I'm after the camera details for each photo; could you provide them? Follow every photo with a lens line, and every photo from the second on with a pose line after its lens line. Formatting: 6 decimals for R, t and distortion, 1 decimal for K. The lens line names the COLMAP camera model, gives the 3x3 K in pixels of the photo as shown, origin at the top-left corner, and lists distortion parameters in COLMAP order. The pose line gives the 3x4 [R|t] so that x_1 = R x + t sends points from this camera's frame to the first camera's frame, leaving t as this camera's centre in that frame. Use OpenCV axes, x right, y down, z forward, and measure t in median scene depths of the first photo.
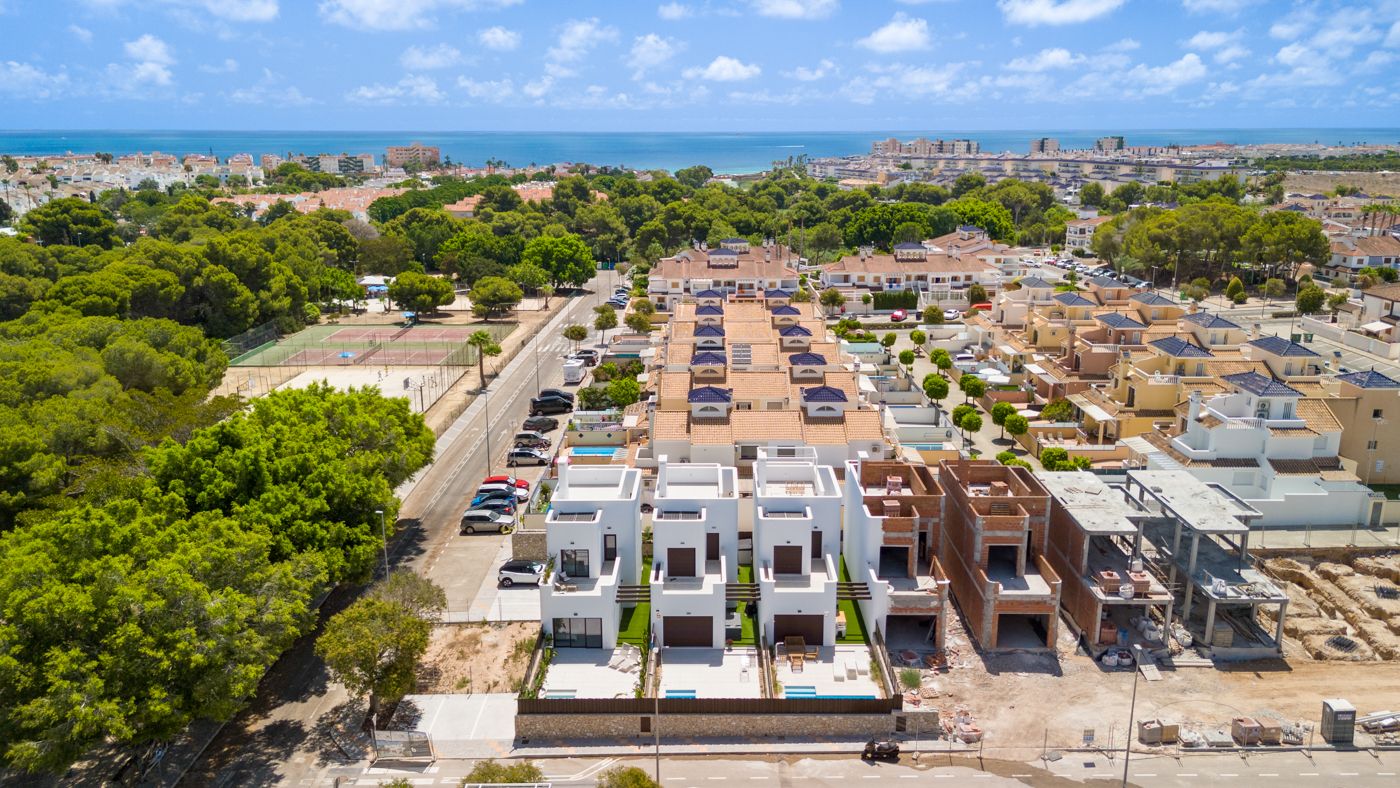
lens RADIAL K [[1036.8, 0, 700.0], [0, 1036.8, 394.0], [0, 0, 1]] dist [0.069129, -0.079611]
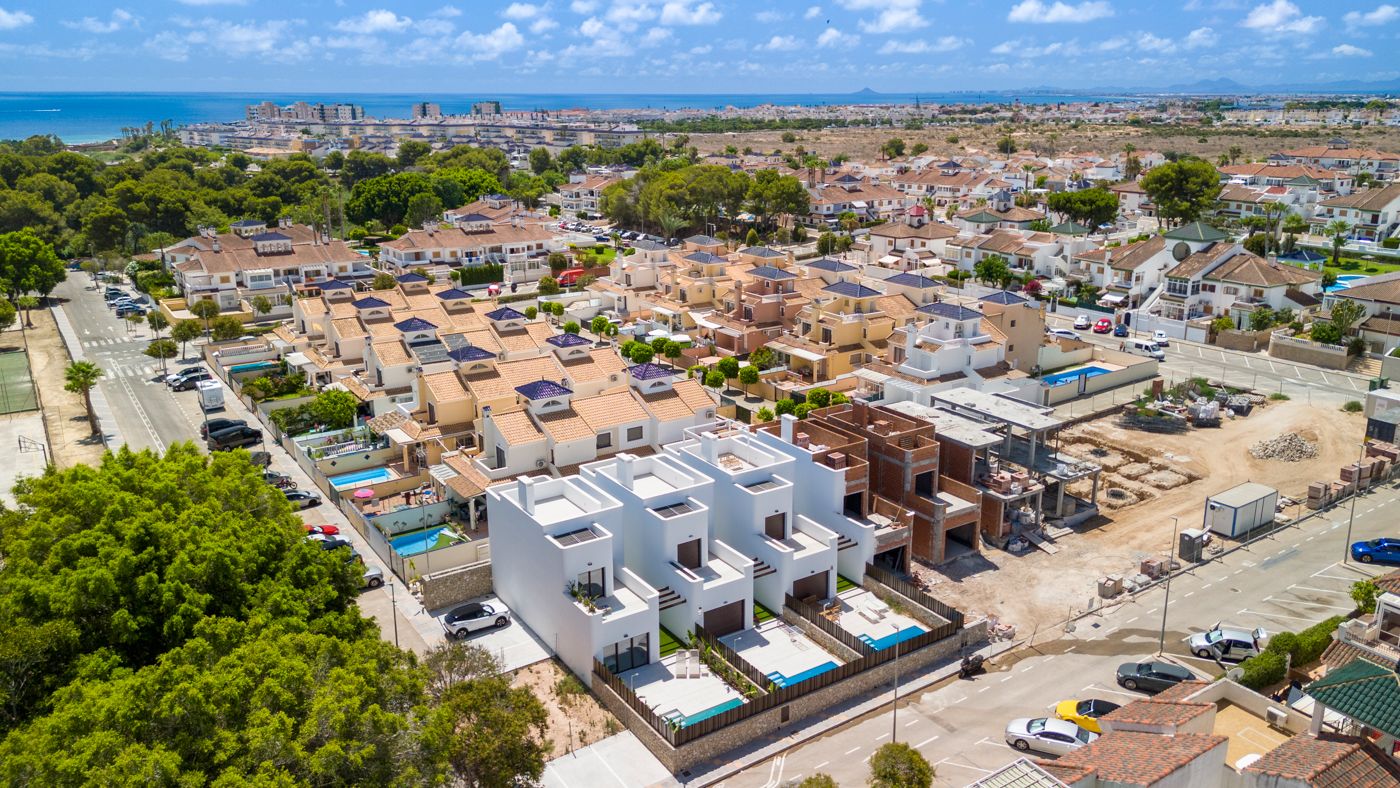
lens RADIAL K [[1036.8, 0, 700.0], [0, 1036.8, 394.0], [0, 0, 1]] dist [0.069129, -0.079611]
pose [[0.821786, -0.157080, 0.547717, -0.180362], [0.138892, 0.987478, 0.074807, -0.020928], [-0.552609, 0.014598, 0.833313, 0.061344]]
